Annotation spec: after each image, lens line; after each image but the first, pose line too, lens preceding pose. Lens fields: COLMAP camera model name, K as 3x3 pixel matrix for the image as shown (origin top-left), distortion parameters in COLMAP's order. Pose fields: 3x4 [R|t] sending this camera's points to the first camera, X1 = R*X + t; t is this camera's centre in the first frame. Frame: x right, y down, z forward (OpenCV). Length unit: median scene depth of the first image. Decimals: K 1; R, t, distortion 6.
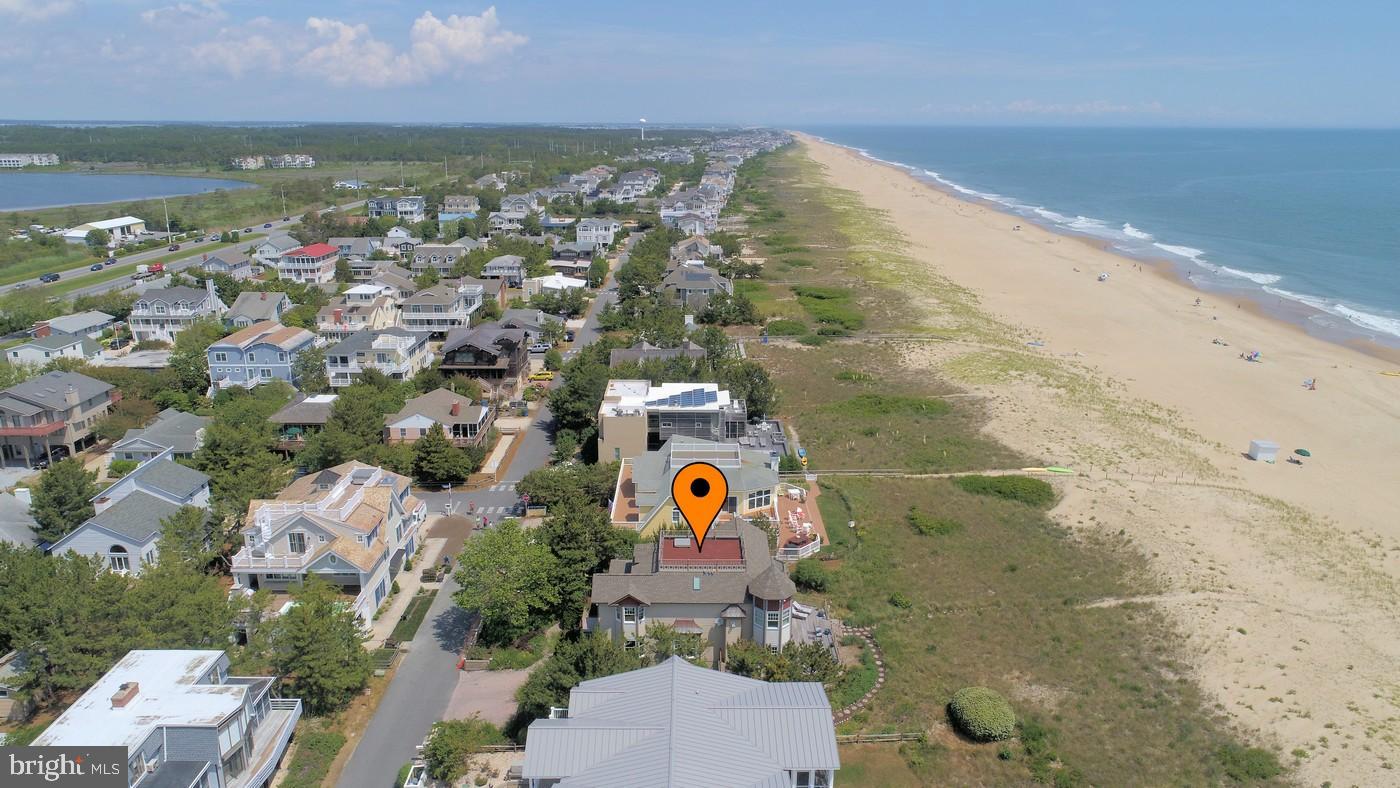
lens RADIAL K [[944.2, 0, 696.8], [0, 944.2, 392.8], [0, 0, 1]] dist [0.002348, 0.000212]
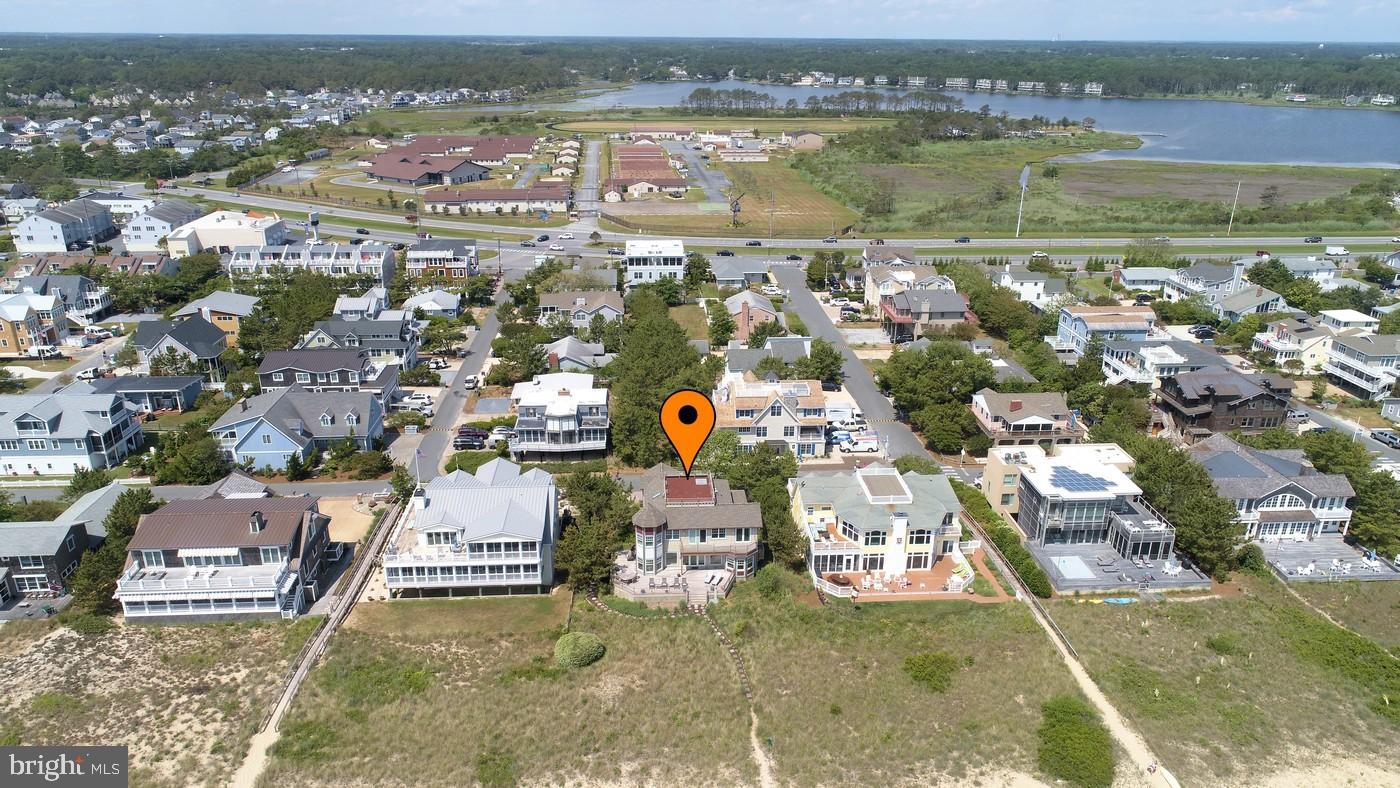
lens RADIAL K [[944.2, 0, 696.8], [0, 944.2, 392.8], [0, 0, 1]] dist [0.002348, 0.000212]
pose [[0.058026, 0.351566, -0.934363, 0.799123], [-0.282715, 0.903413, 0.322363, -0.263185], [0.957447, 0.245453, 0.151814, 0.480725]]
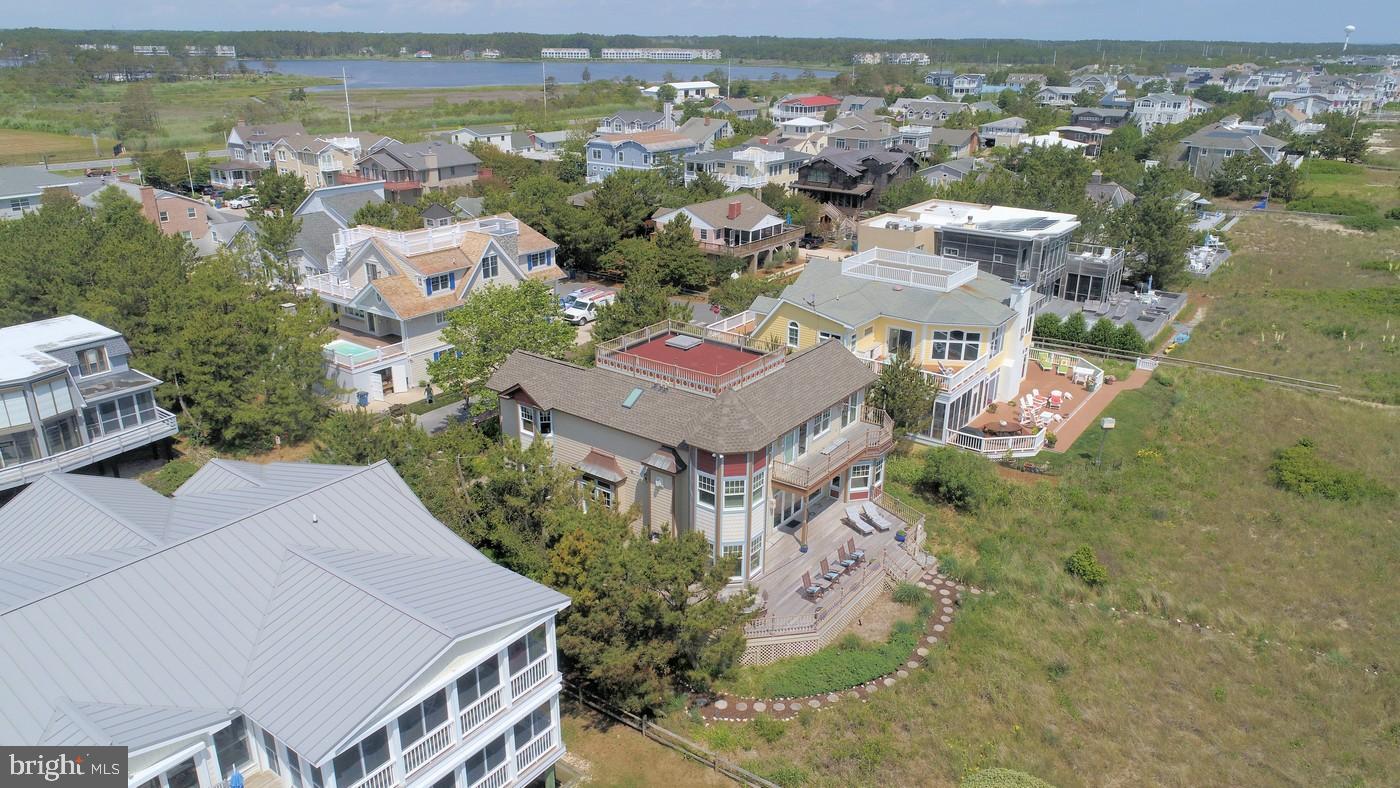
lens RADIAL K [[944.2, 0, 696.8], [0, 944.2, 392.8], [0, 0, 1]] dist [0.002348, 0.000212]
pose [[0.800554, 0.214334, -0.559620, 0.208313], [-0.171210, 0.976731, 0.129166, 0.072317], [0.574282, -0.007592, 0.818622, 0.338248]]
